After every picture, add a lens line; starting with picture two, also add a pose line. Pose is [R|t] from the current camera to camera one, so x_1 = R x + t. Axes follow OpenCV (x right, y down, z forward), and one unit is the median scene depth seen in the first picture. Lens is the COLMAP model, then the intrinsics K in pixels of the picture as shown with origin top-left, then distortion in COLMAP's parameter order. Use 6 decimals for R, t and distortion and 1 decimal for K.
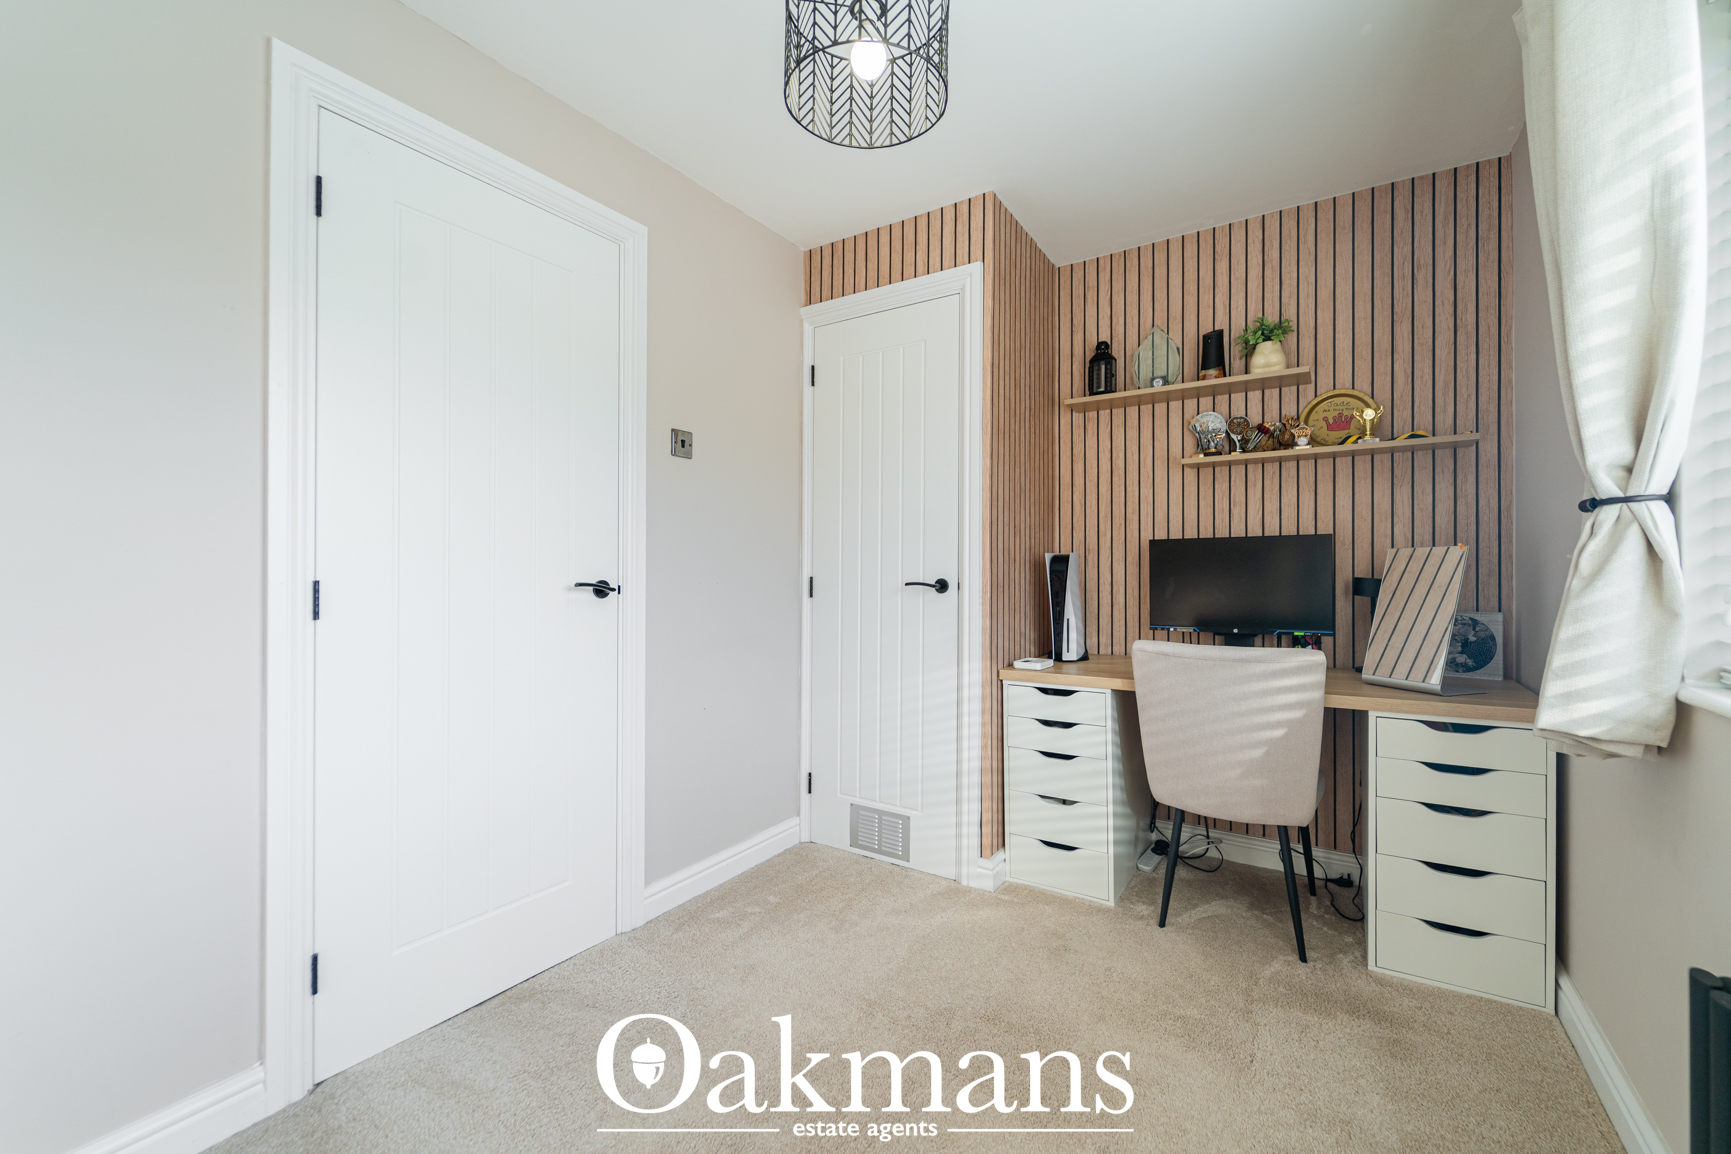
lens RADIAL K [[703.3, 0, 866.5], [0, 703.3, 572.2], [0, 0, 1]] dist [0.000484, -0.000109]
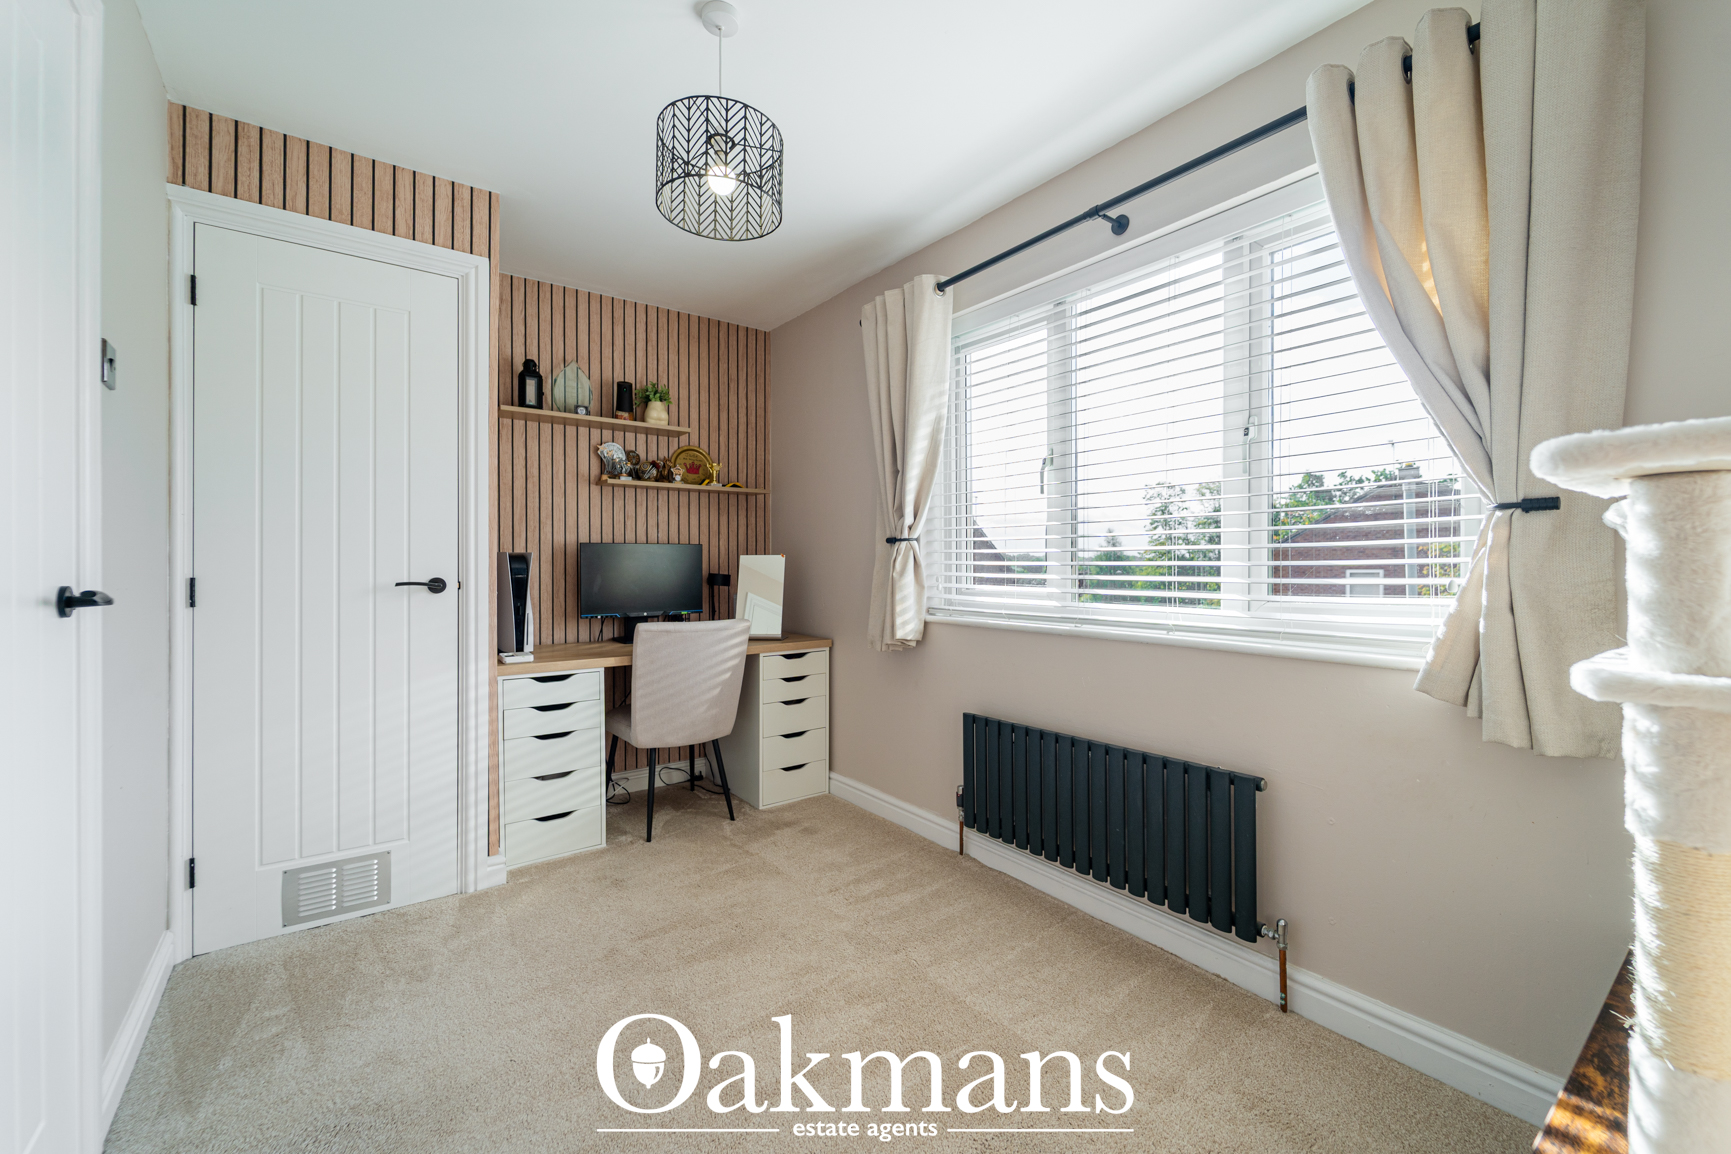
lens RADIAL K [[710.2, 0, 859.5], [0, 710.2, 572.3], [0, 0, 1]] dist [-0.000138, -0.000159]
pose [[0.342412, -0.004821, 0.939538, -0.608119], [0.001105, 0.999988, 0.004729, -0.001786], [-0.939549, -0.000581, 0.342413, 0.161532]]
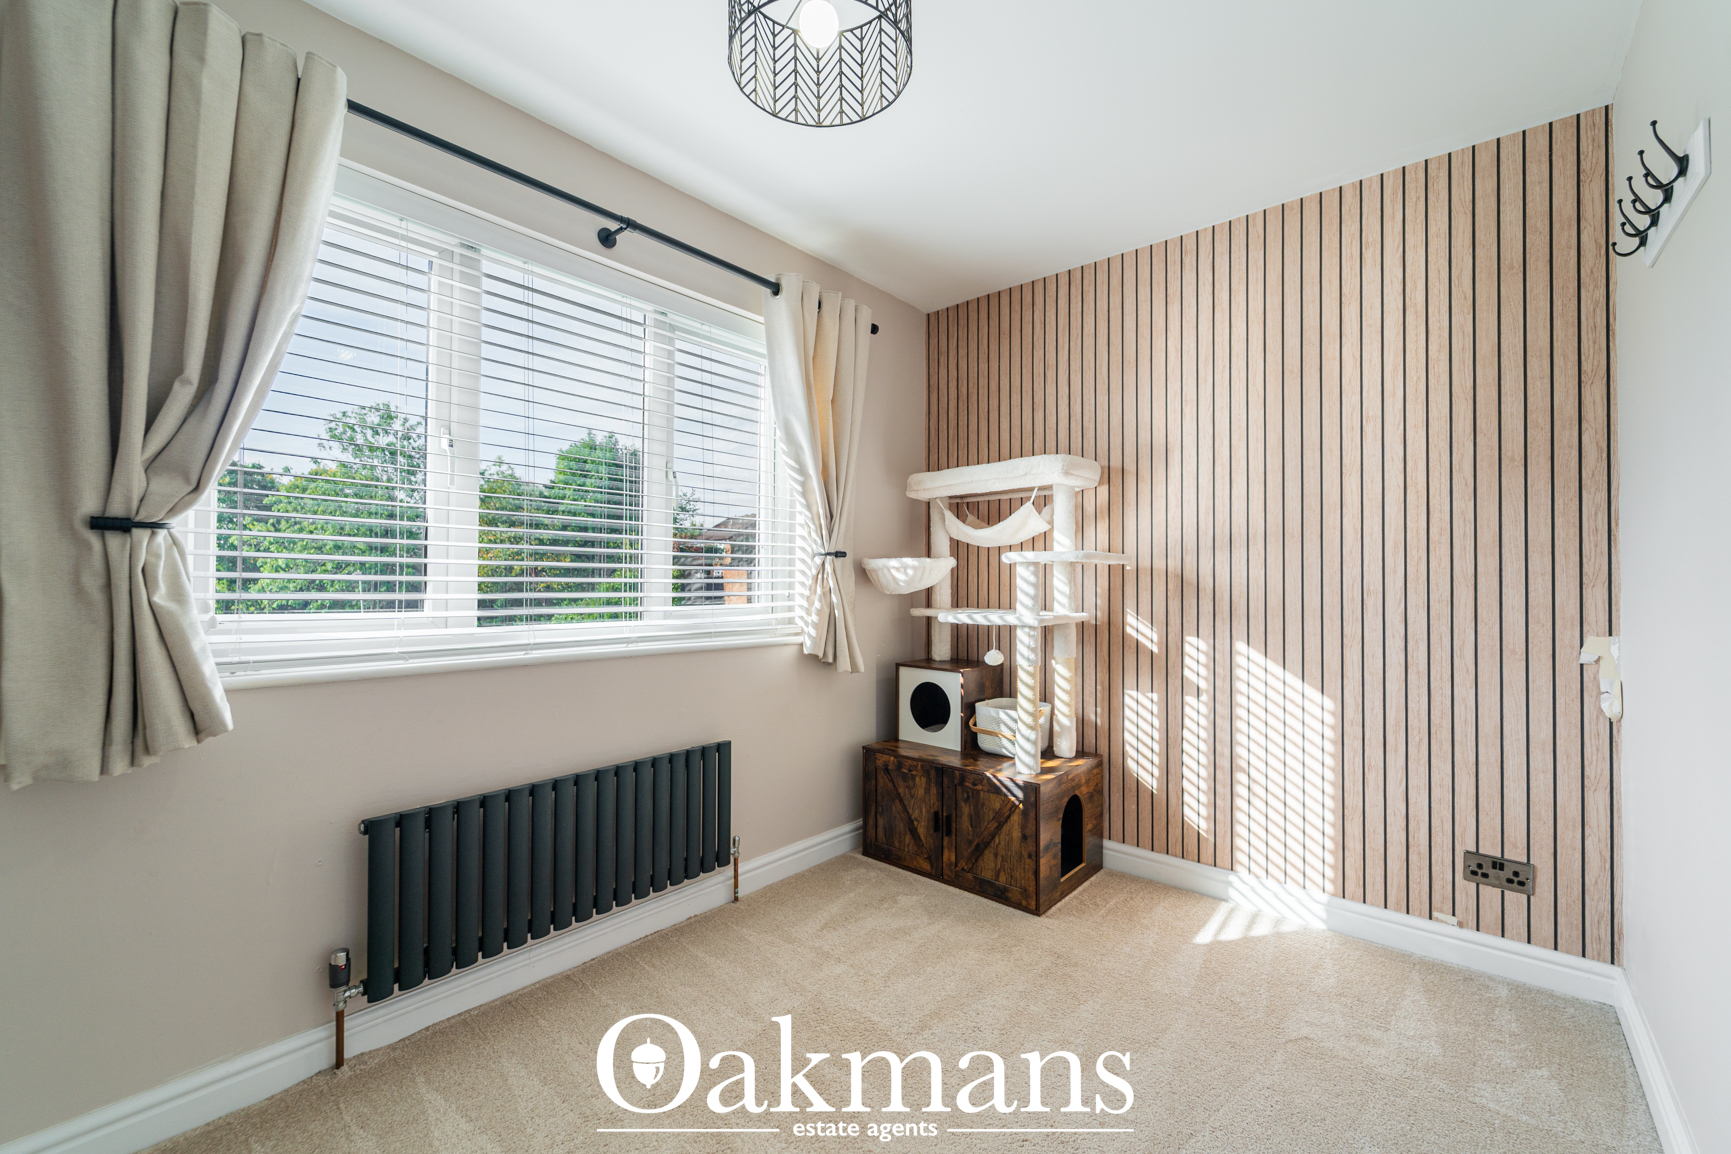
lens RADIAL K [[696.6, 0, 865.5], [0, 696.6, 577.0], [0, 0, 1]] dist [0.000775, -0.000008]
pose [[-0.991531, -0.002903, 0.129841, -0.091728], [-0.003703, 0.999976, -0.005922, -0.008436], [-0.129821, -0.006352, -0.991517, 0.967274]]
